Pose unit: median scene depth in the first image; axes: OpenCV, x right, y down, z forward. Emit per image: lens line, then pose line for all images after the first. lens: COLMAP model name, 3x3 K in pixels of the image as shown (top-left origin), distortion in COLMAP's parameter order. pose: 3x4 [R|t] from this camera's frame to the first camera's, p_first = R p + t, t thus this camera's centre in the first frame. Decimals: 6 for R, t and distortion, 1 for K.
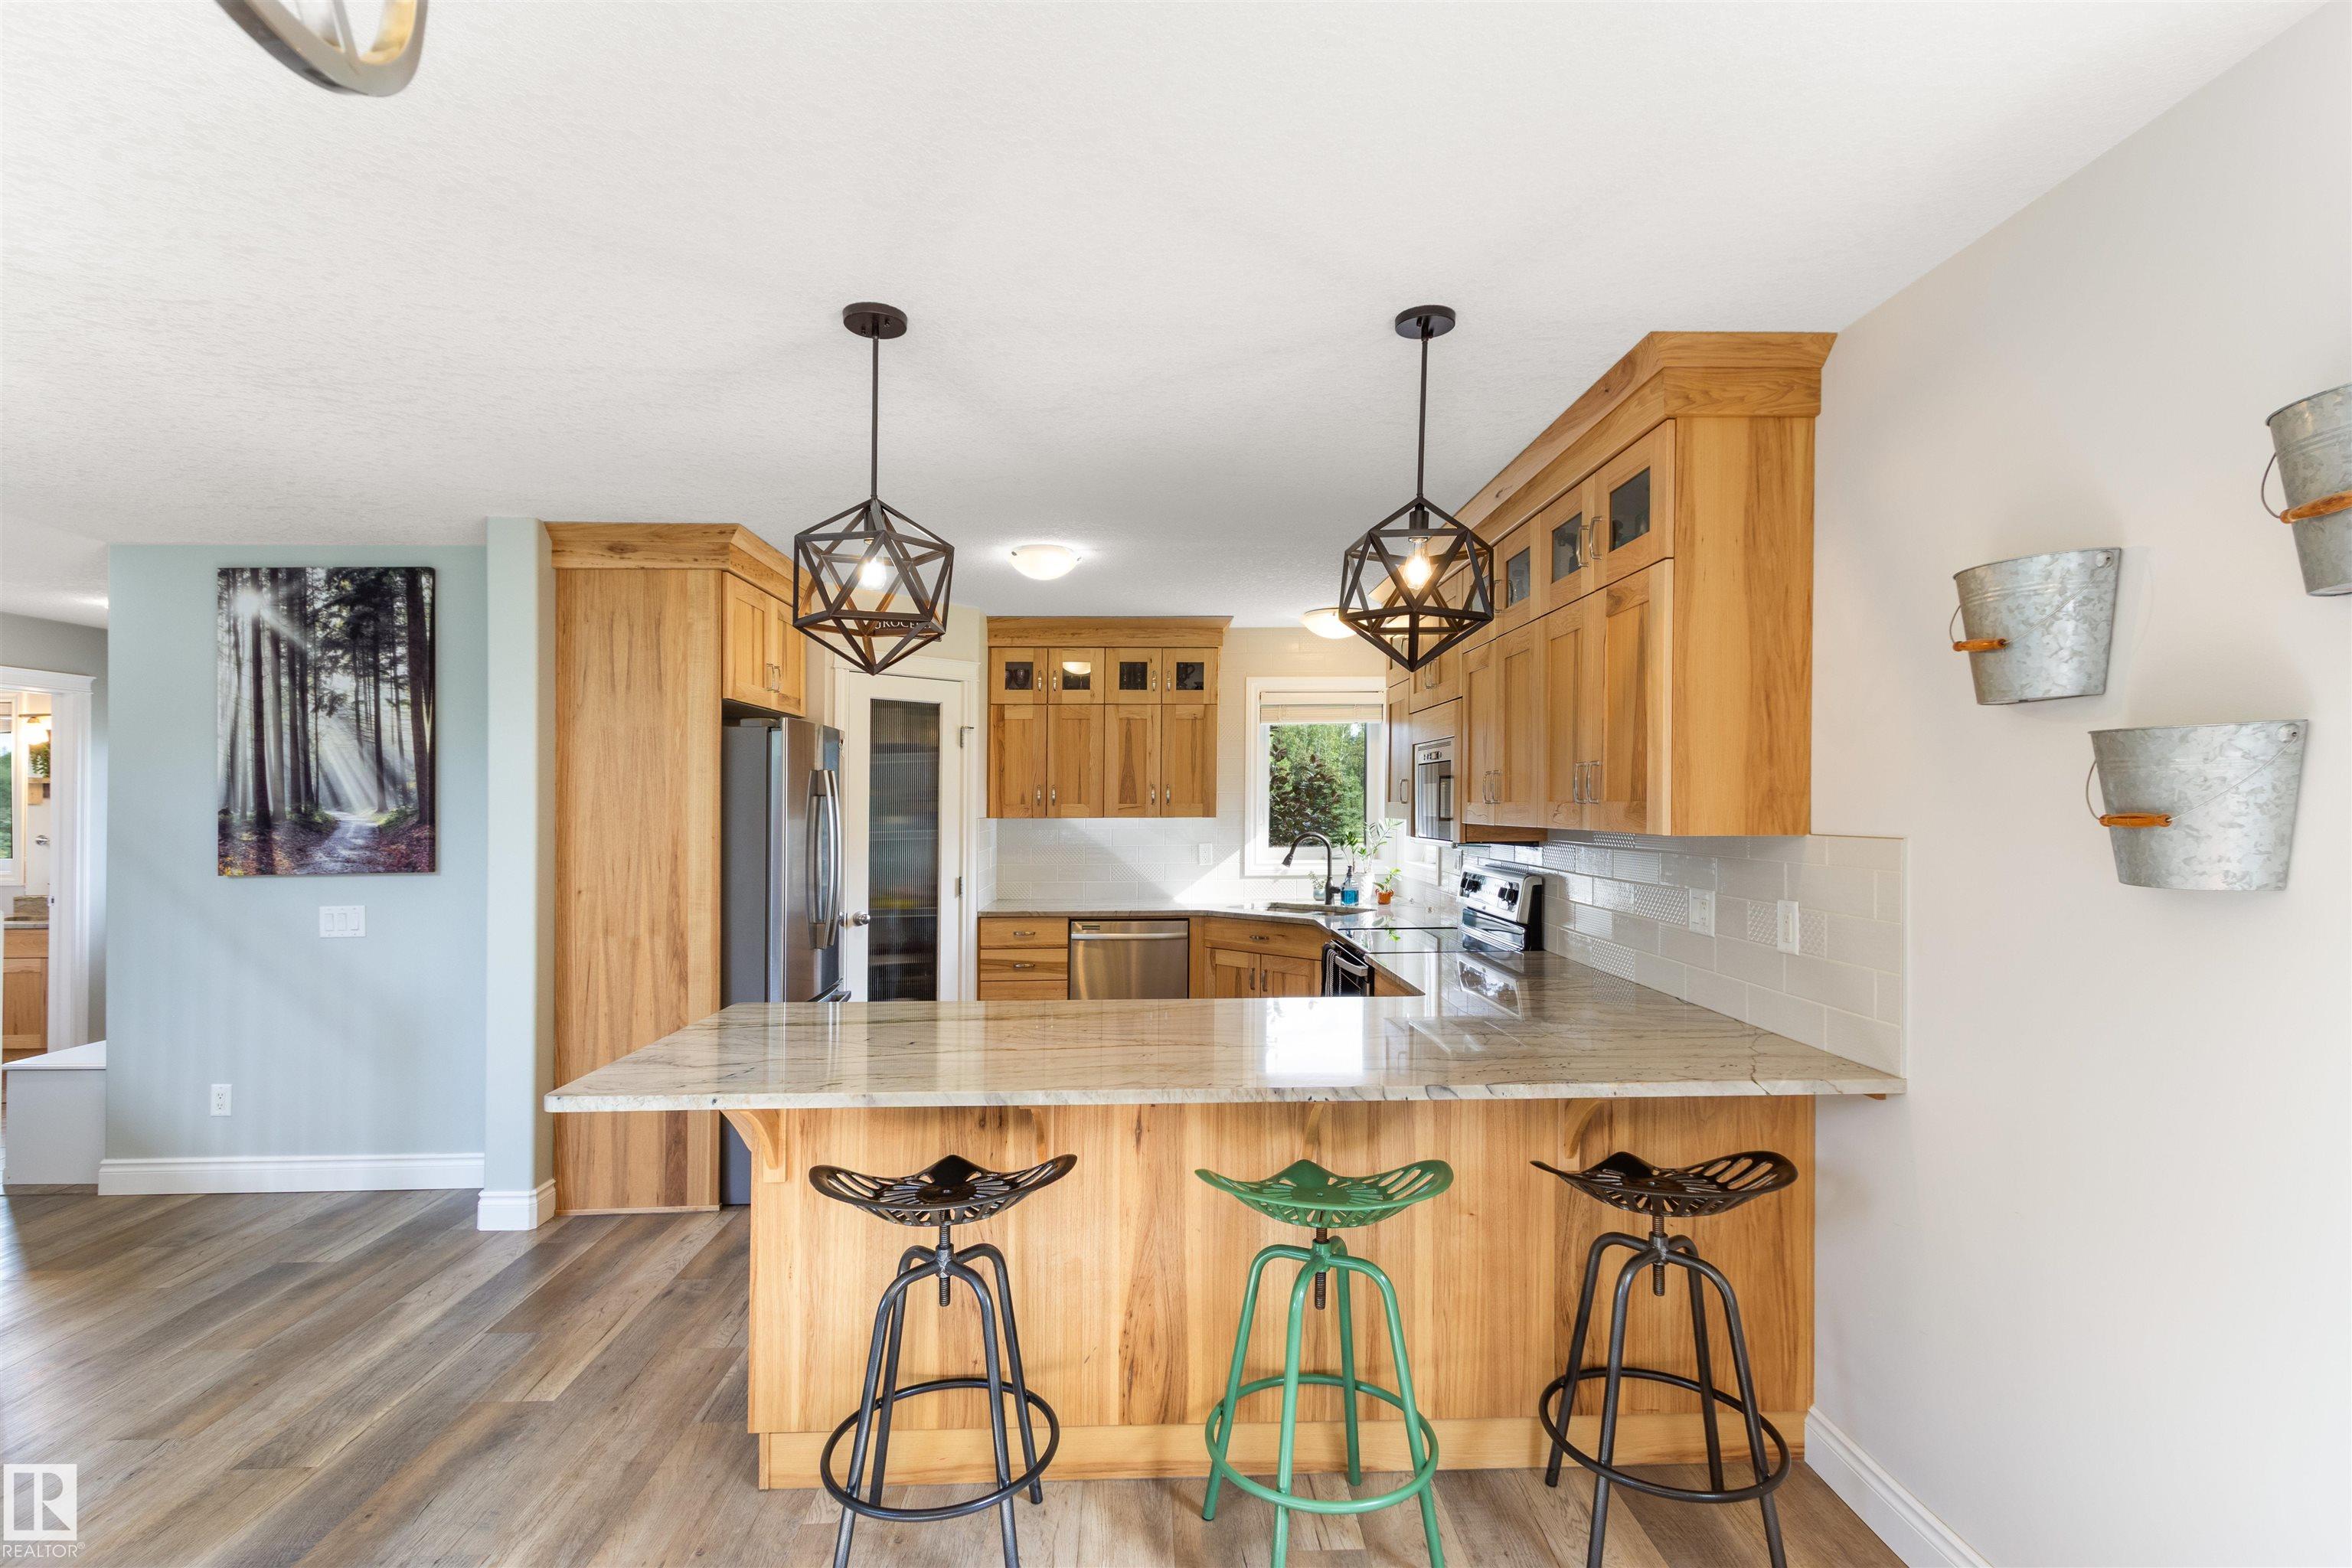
lens RADIAL K [[1086.5, 0, 1169.4], [0, 1086.5, 796.4], [0, 0, 1]] dist [0.001323, -0.001776]
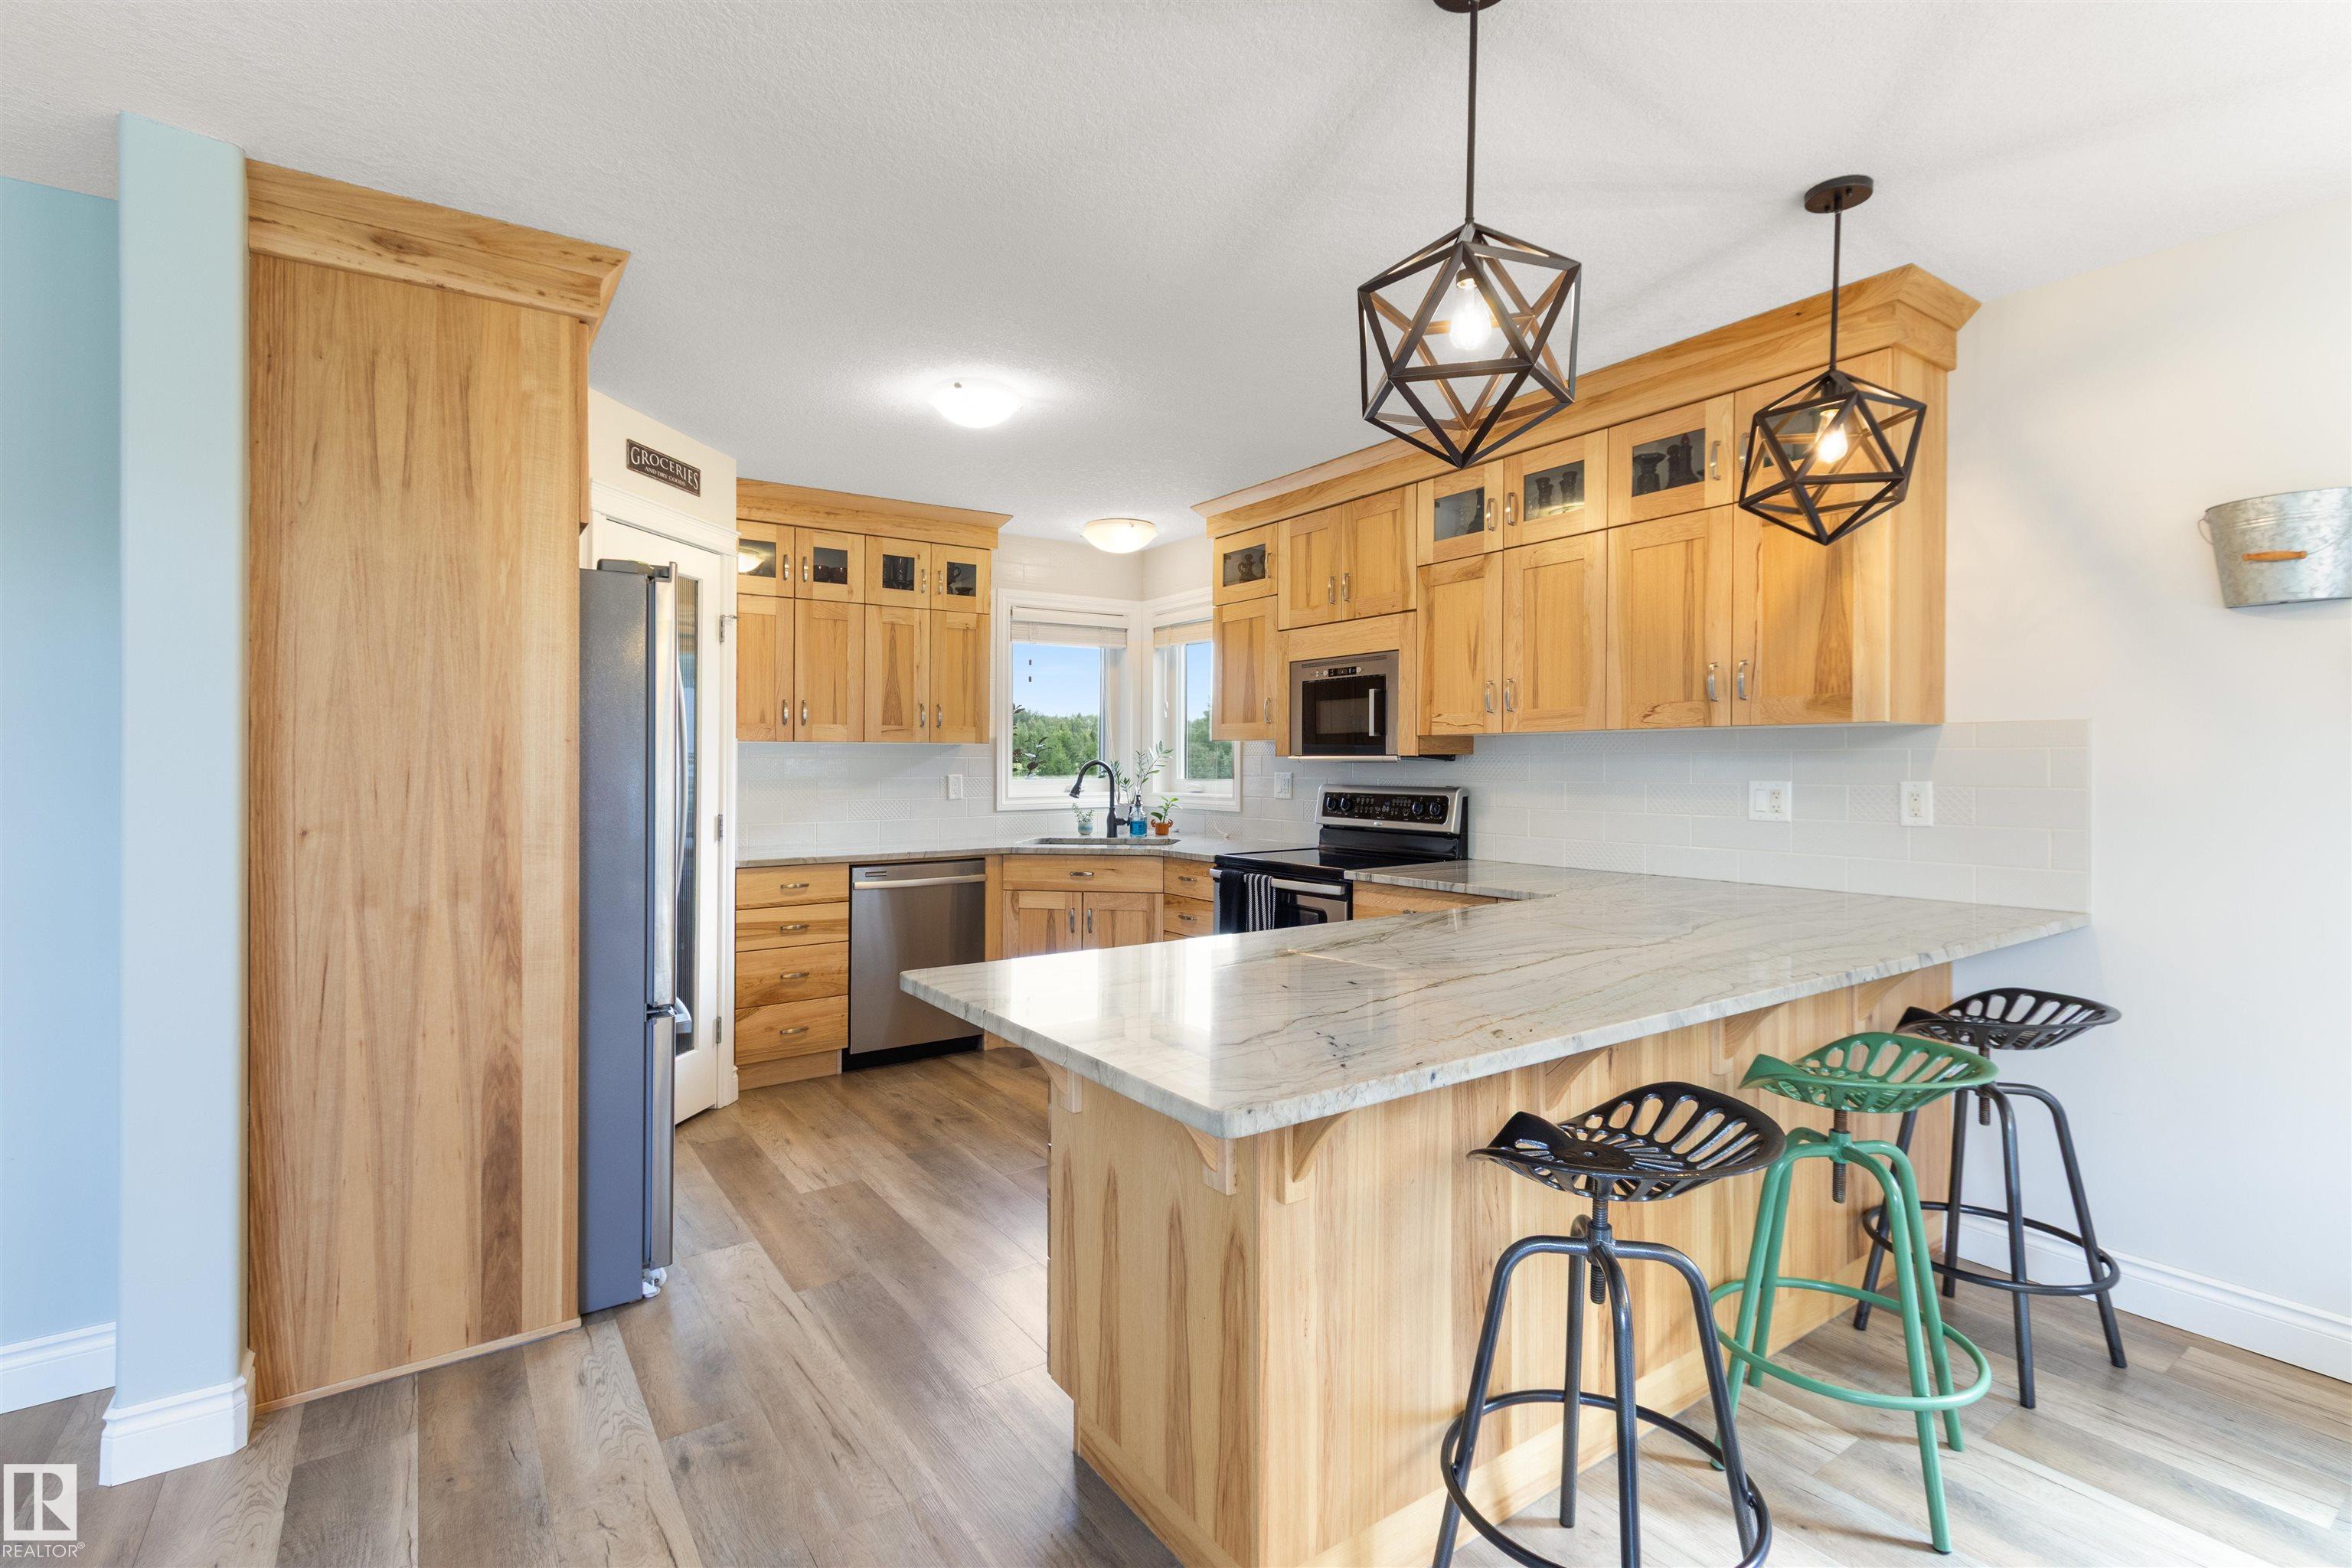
lens RADIAL K [[1086.5, 0, 1158.4], [0, 1086.5, 766.7], [0, 0, 1]] dist [0.001323, -0.001776]
pose [[0.843213, -0.000014, 0.537579, -0.470568], [-0.004259, 0.999968, 0.006708, 0.047385], [-0.537562, -0.007946, 0.843187, 0.282079]]
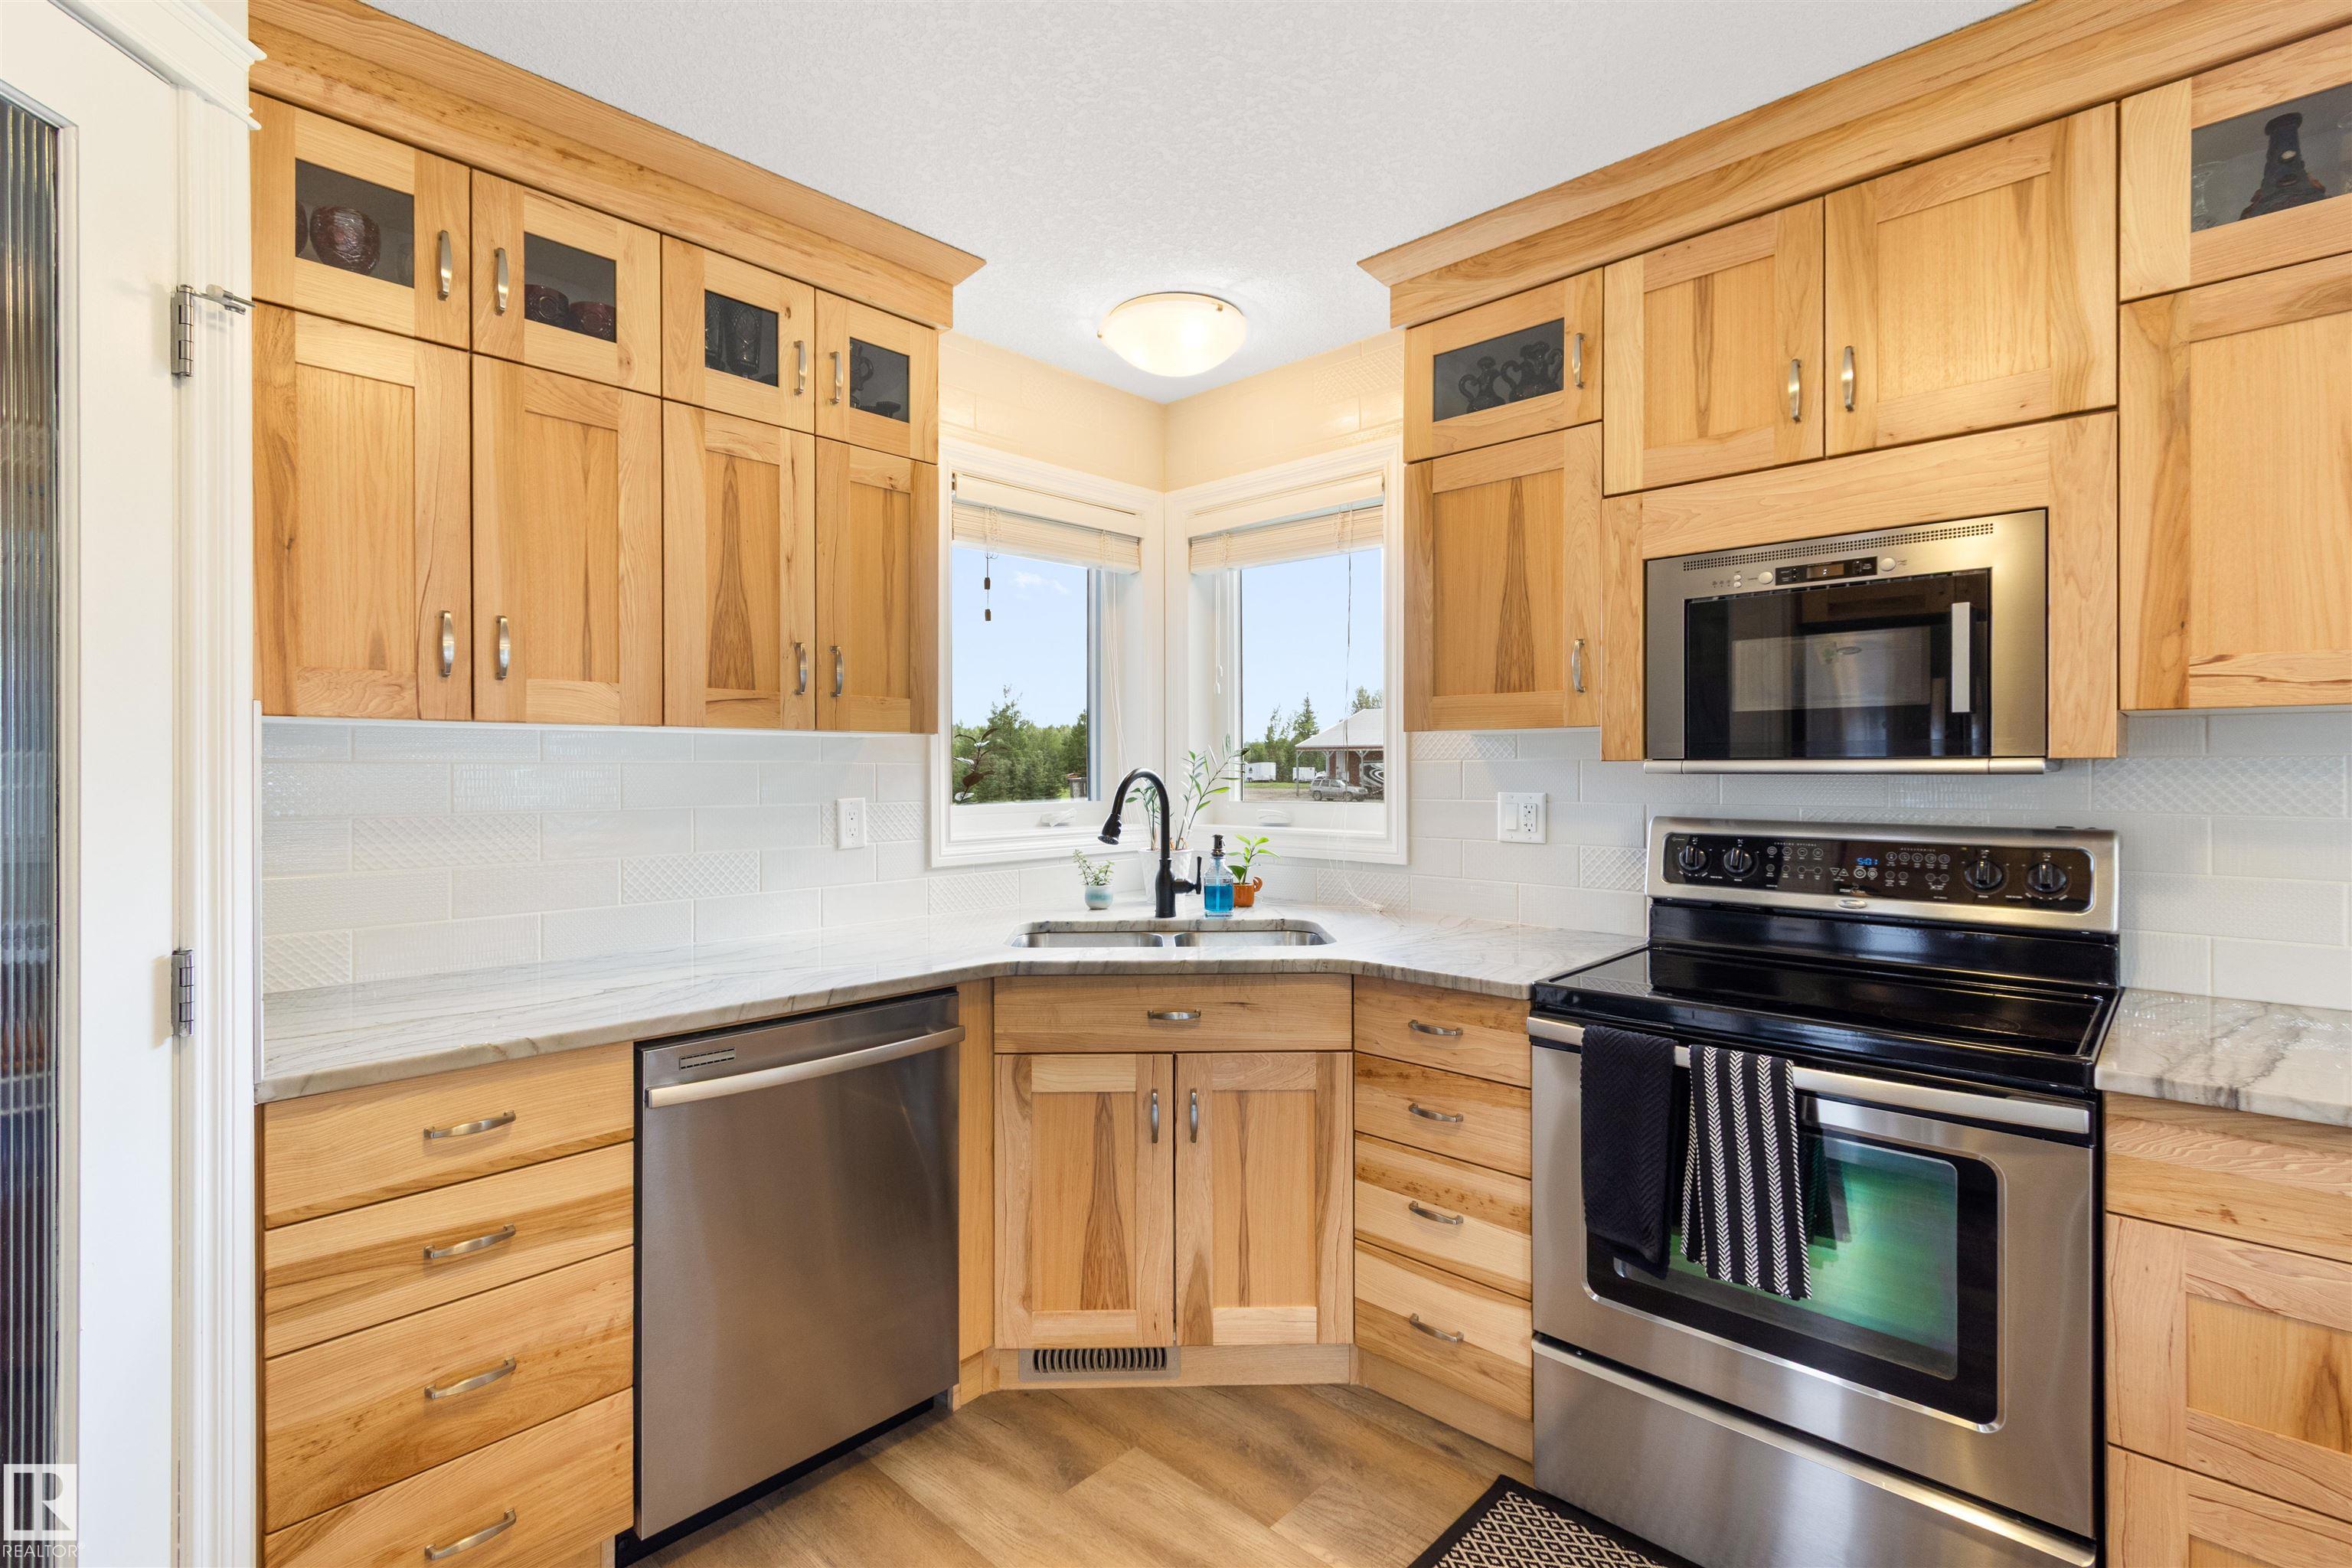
lens RADIAL K [[1086.5, 0, 1171.6], [0, 1086.5, 787.5], [0, 0, 1]] dist [0.001323, -0.001776]
pose [[0.710543, -0.009395, 0.703591, -0.282967], [-0.003797, 0.999845, 0.017185, 0.048462], [-0.703644, -0.014882, 0.710397, 0.958208]]
